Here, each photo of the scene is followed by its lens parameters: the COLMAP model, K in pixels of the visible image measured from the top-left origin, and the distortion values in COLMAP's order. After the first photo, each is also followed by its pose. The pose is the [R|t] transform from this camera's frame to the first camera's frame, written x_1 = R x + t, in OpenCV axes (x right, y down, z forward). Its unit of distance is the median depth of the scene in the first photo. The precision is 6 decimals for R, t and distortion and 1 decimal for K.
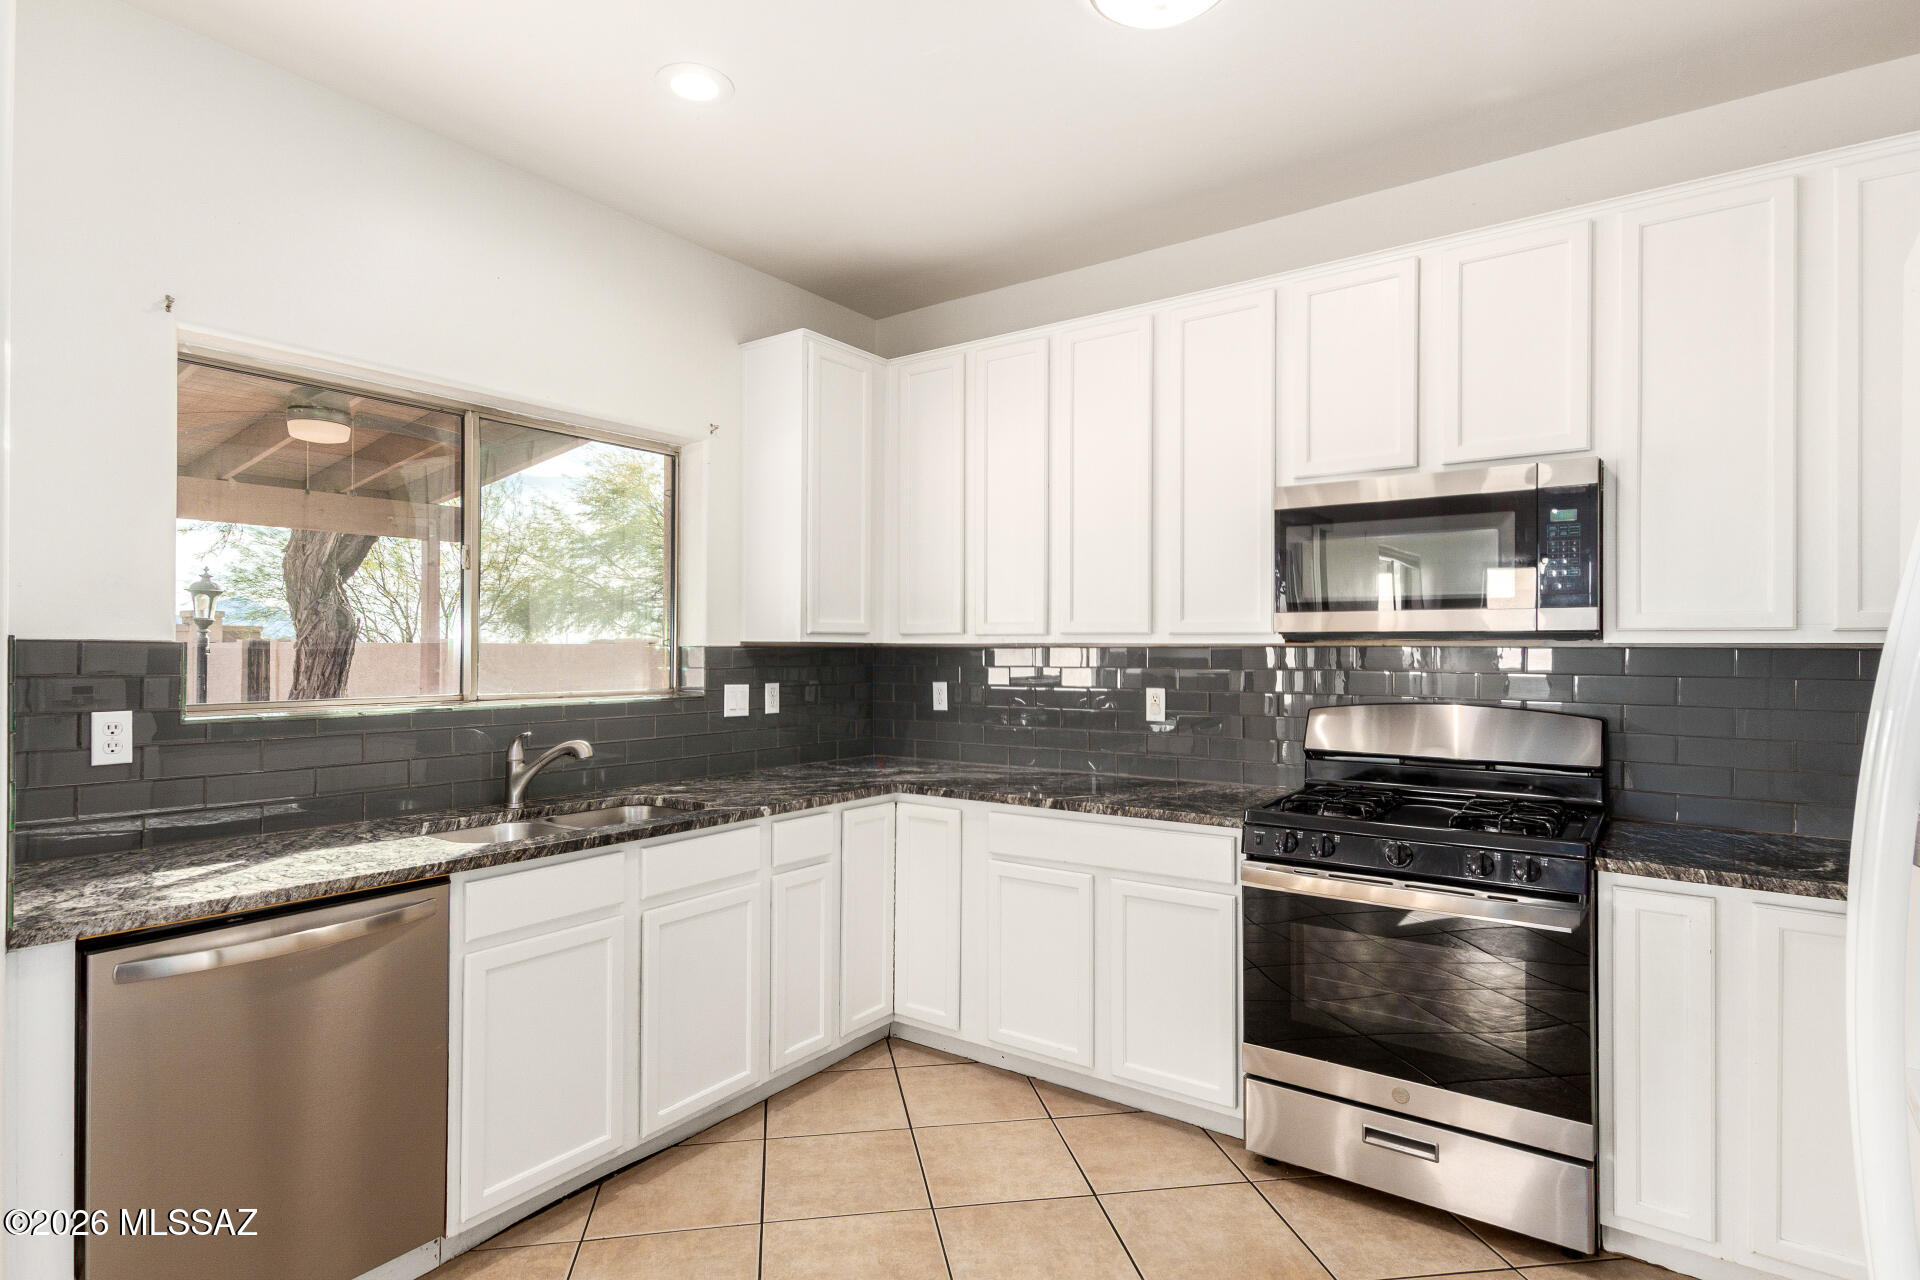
lens RADIAL K [[943.2, 0, 996.0], [0, 943.2, 643.9], [0, 0, 1]] dist [0.023980, -0.000069]
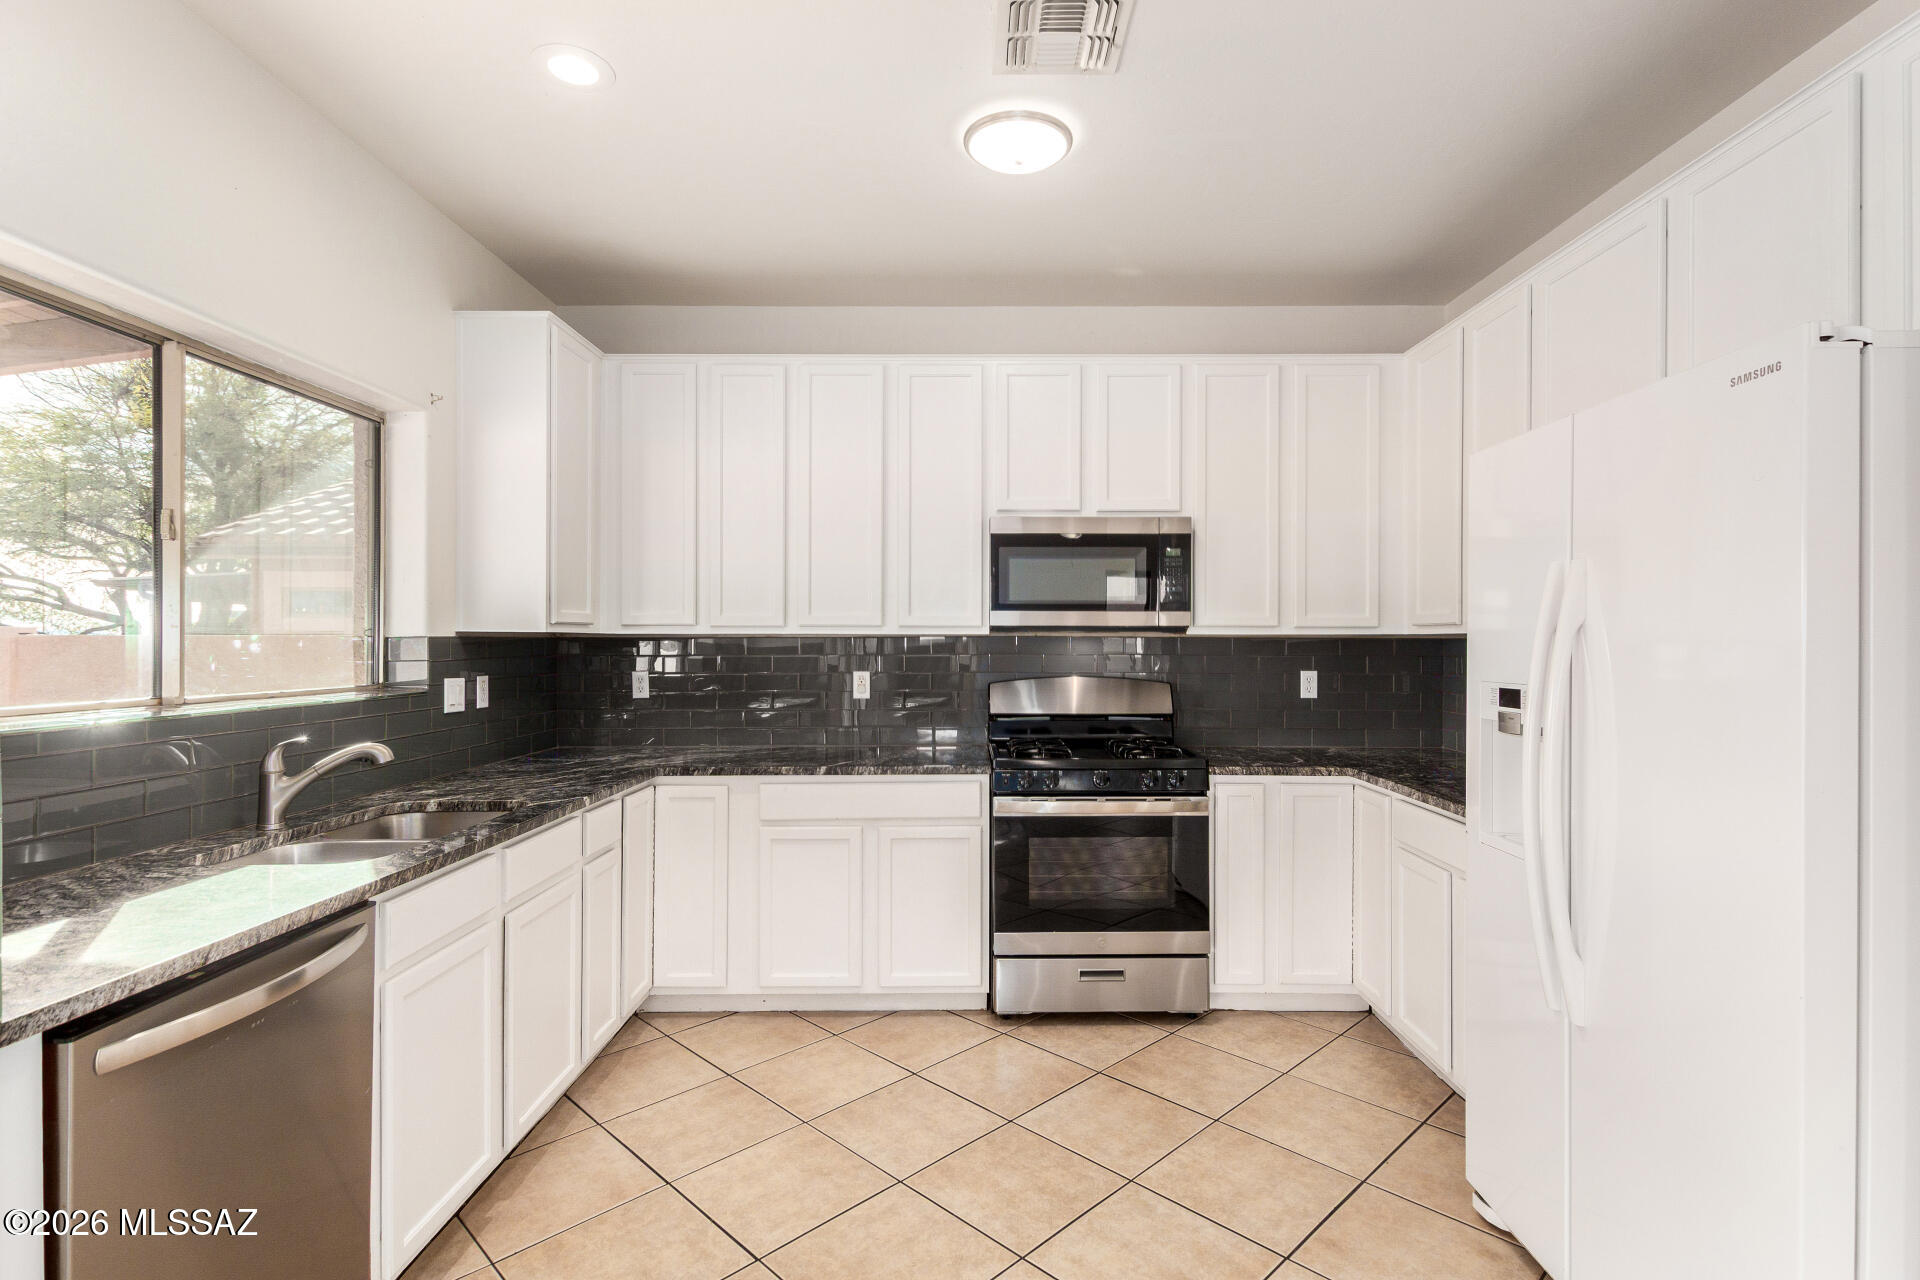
lens RADIAL K [[868.5, 0, 960.0], [0, 868.5, 640.0], [0, 0, 1]] dist [0.023475, 0.000024]
pose [[0.826938, -0.002807, 0.562286, -0.418011], [-0.000495, 0.999984, 0.005719, 0.000620], [-0.562293, -0.005008, 0.826923, 0.013695]]
